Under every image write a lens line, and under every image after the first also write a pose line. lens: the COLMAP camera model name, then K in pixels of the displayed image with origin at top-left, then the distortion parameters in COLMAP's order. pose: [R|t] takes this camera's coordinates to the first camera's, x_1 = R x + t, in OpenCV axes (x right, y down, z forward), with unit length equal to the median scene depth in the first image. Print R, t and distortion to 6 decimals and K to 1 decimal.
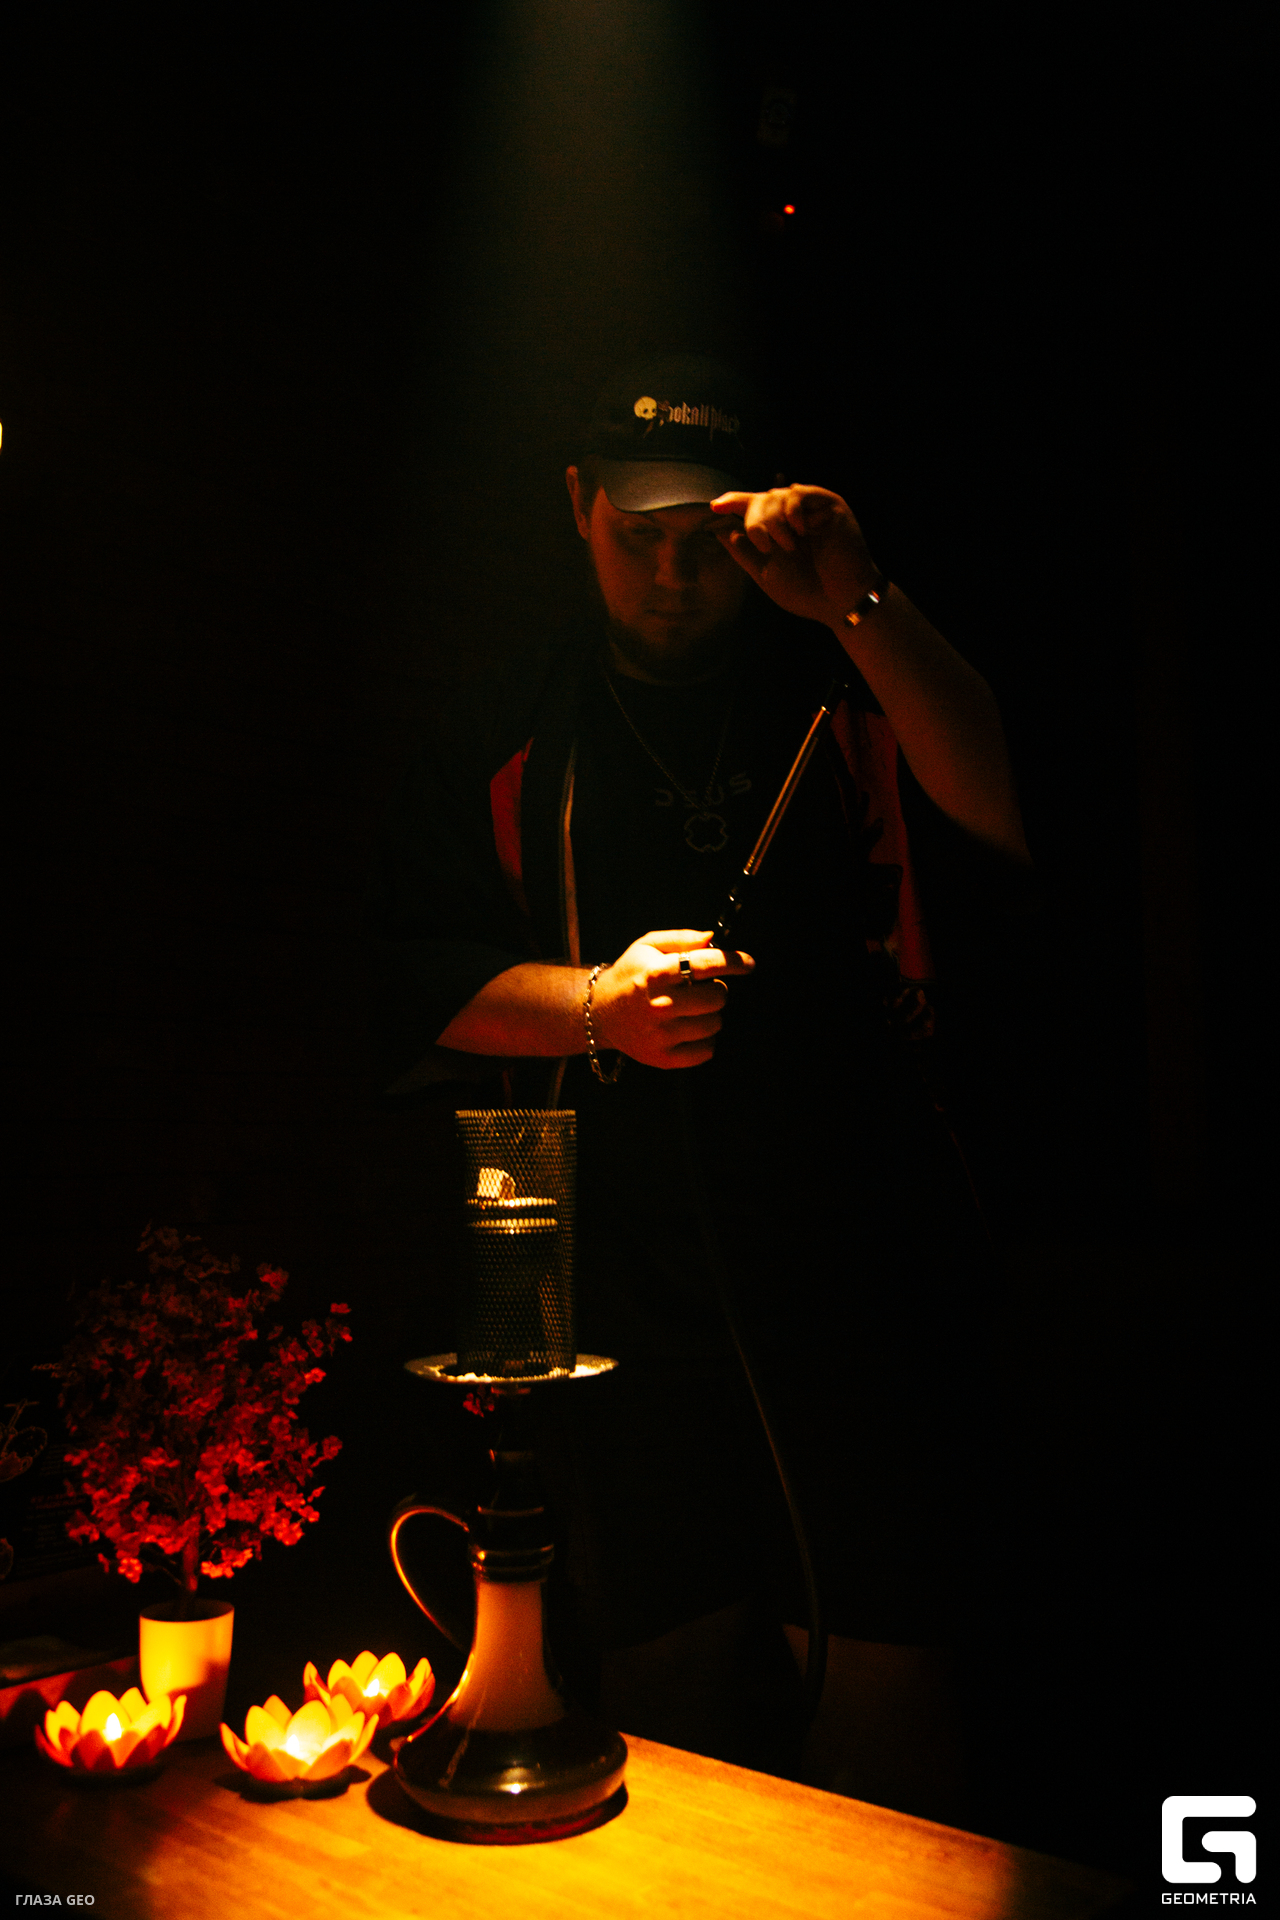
lens RADIAL K [[1742.8, 0, 640.0], [0, 1742.8, 960.0], [0, 0, 1]] dist [-0.002699, 0.006350]
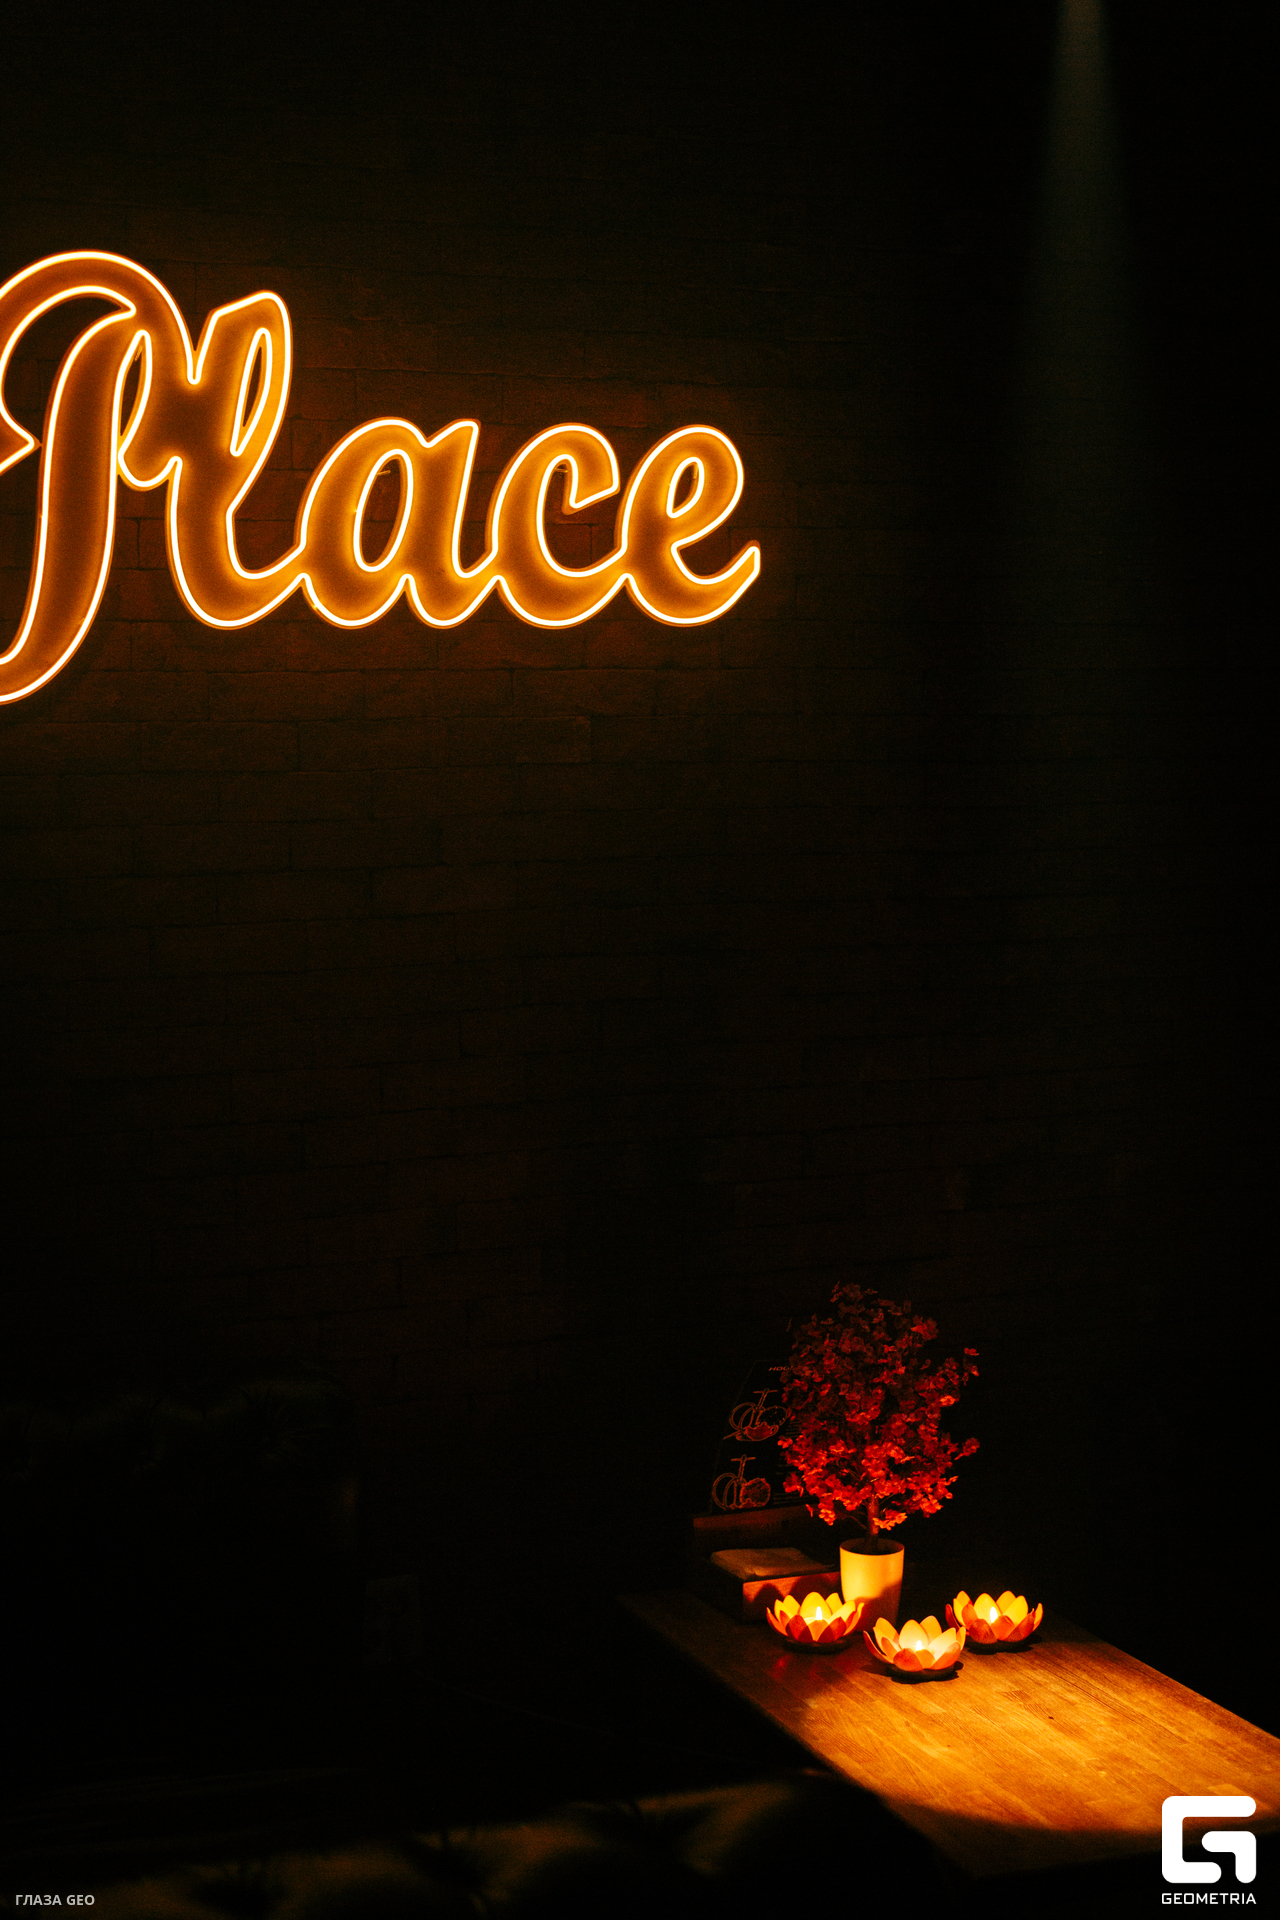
lens RADIAL K [[2797.8, 0, 640.0], [0, 2797.8, 960.0], [0, 0, 1]] dist [-0.009564, 0.007973]
pose [[0.888466, 0.035352, -0.457579, 0.623962], [0.044656, 0.985639, 0.162855, -0.499132], [0.456765, -0.165125, 0.874128, -1.046510]]
